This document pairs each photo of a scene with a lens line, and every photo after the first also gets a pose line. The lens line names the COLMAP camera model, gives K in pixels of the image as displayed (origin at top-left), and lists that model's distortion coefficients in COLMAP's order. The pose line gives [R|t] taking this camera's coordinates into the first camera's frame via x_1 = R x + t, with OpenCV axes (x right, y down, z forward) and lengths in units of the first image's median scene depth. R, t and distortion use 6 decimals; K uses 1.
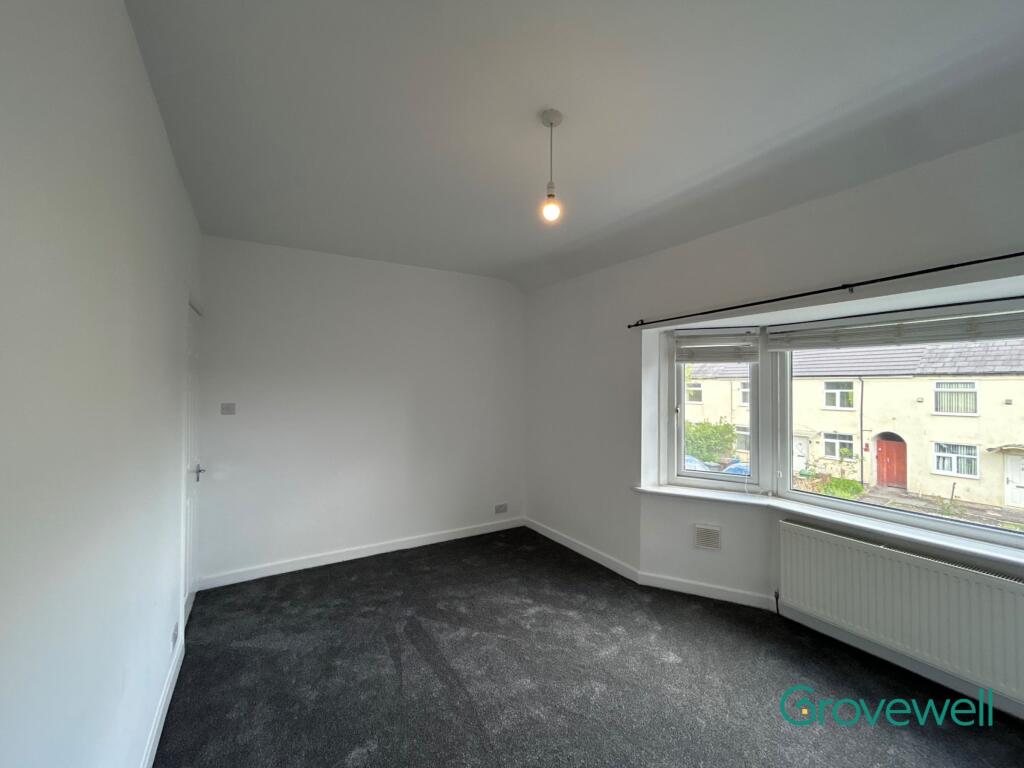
lens RADIAL K [[415.0, 0, 513.5], [0, 415.0, 383.0], [0, 0, 1]] dist [-0.002586, 0.000181]
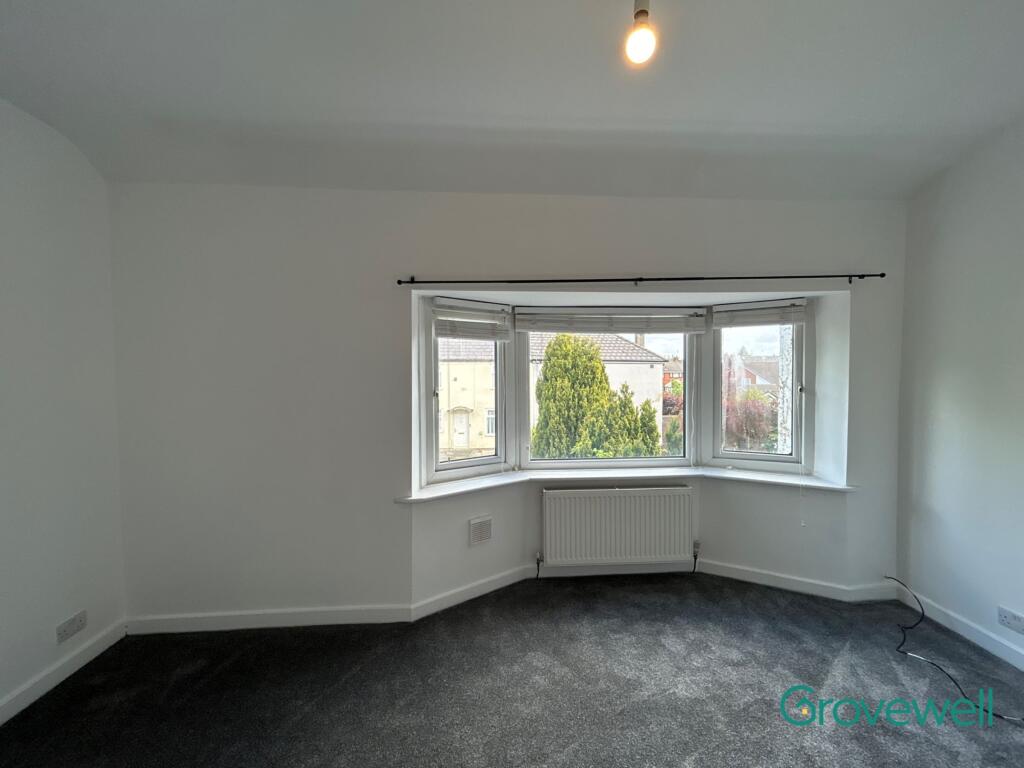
lens RADIAL K [[415.0, 0, 513.5], [0, 415.0, 383.0], [0, 0, 1]] dist [-0.002586, 0.000181]
pose [[0.471968, -0.032538, 0.881015, -0.295252], [-0.001172, 0.999295, 0.037535, 0.013722], [-0.881615, -0.018748, 0.471597, 0.518527]]
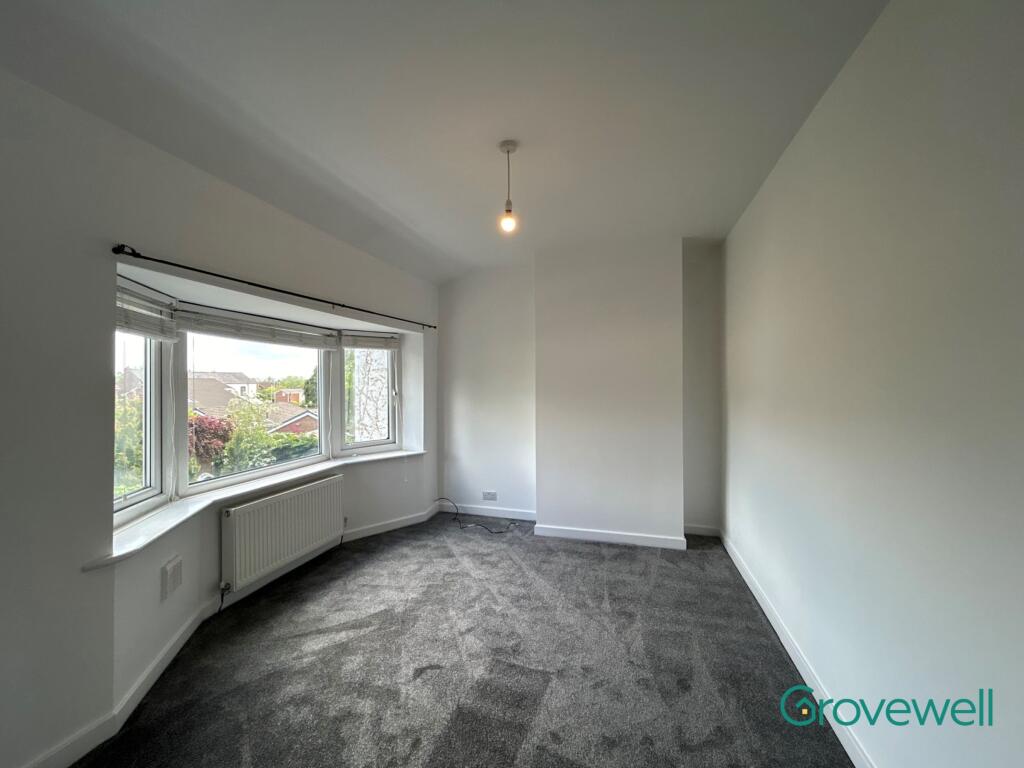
lens RADIAL K [[415.0, 0, 513.5], [0, 415.0, 383.0], [0, 0, 1]] dist [-0.002586, 0.000181]
pose [[-0.680838, 0.003248, 0.732427, -0.478191], [-0.002806, 0.999971, -0.007043, 0.036231], [-0.732429, -0.006850, -0.680809, 1.072865]]
